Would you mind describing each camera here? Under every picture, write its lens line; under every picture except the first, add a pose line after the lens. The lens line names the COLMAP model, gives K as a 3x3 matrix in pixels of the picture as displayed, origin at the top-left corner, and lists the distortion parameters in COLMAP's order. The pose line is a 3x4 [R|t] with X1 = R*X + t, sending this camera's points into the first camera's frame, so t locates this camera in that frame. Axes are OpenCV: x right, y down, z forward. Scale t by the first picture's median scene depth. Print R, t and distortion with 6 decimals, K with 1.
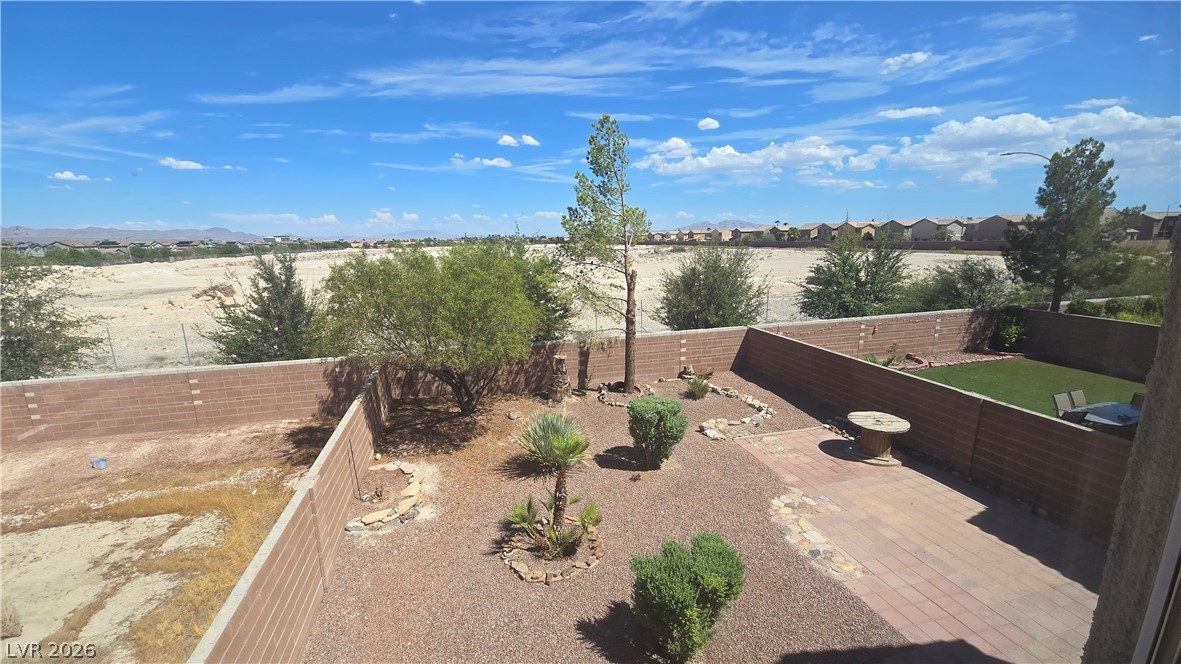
lens RADIAL K [[479.1, 0, 585.0], [0, 479.1, 337.7], [0, 0, 1]] dist [0.003363, -0.004592]
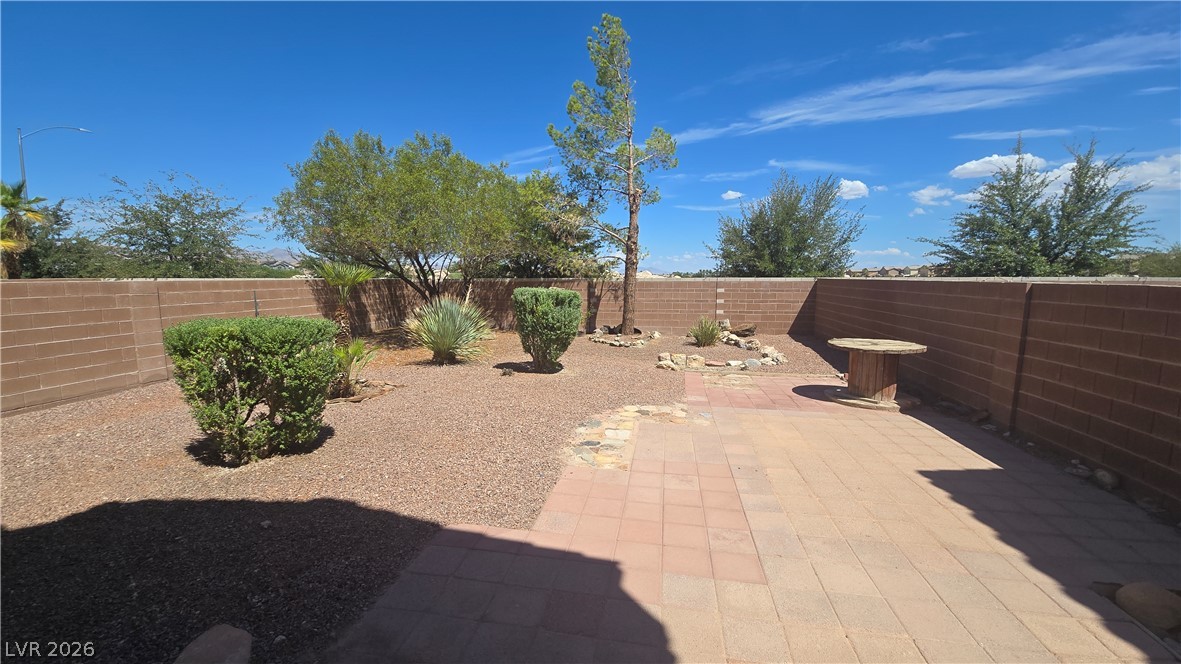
lens RADIAL K [[479.1, 0, 585.0], [0, 479.1, 337.7], [0, 0, 1]] dist [0.003363, -0.004592]
pose [[0.906259, 0.073266, -0.416325, 0.439894], [-0.104487, 0.993130, -0.052675, 0.199371], [0.409605, 0.091238, 0.907689, 0.219456]]
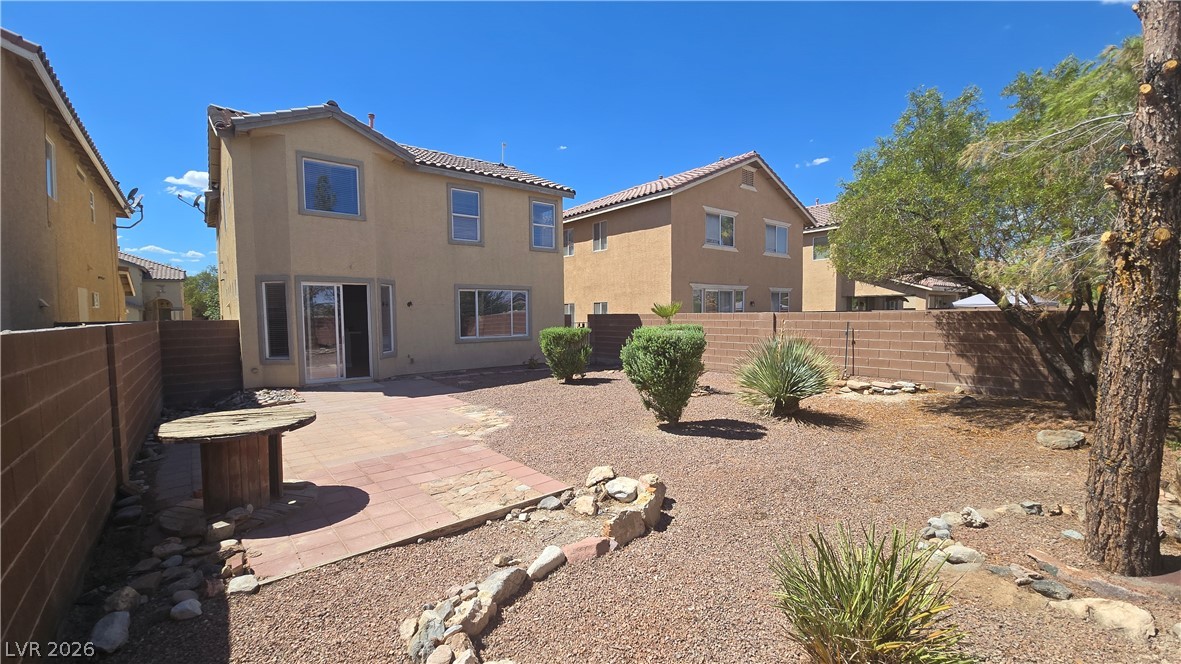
lens RADIAL K [[479.1, 0, 585.0], [0, 479.1, 337.7], [0, 0, 1]] dist [0.003363, -0.004592]
pose [[-0.913380, 0.049077, -0.404139, 0.421071], [-0.058955, 0.966298, 0.250585, -0.013594], [0.402817, 0.252705, -0.879704, 1.223613]]
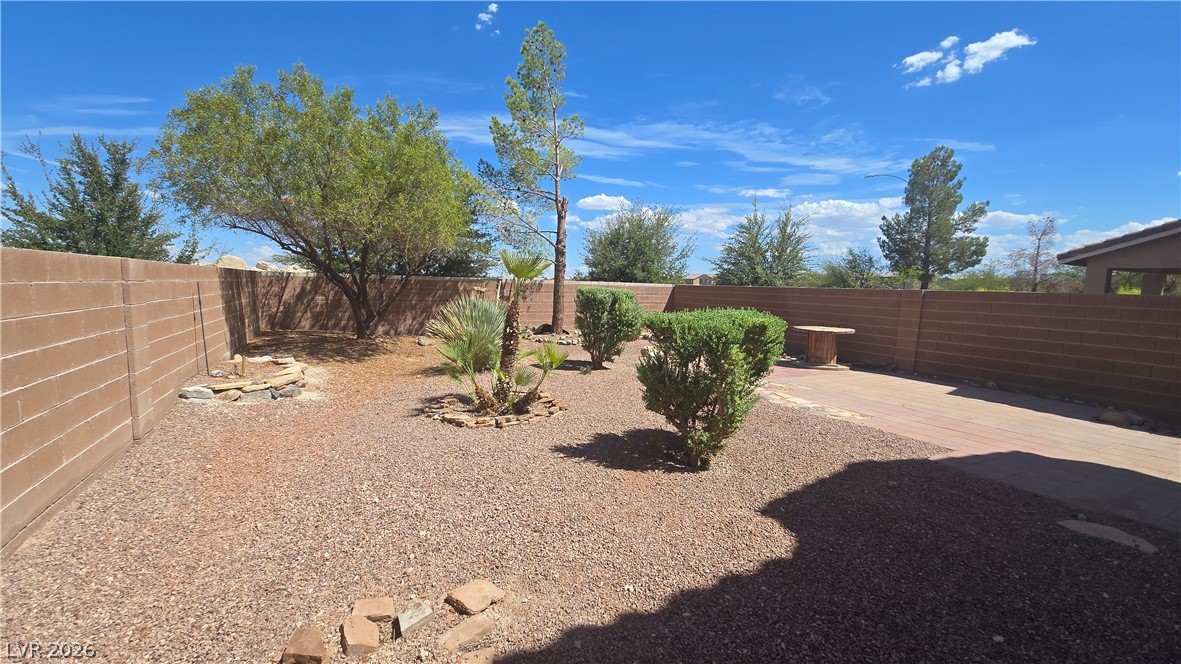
lens RADIAL K [[479.1, 0, 585.0], [0, 479.1, 337.7], [0, 0, 1]] dist [0.003363, -0.004592]
pose [[0.975370, 0.026051, 0.219029, -0.061175], [-0.004355, 0.995082, -0.098958, 0.242007], [-0.220530, 0.095567, 0.970687, 0.137435]]
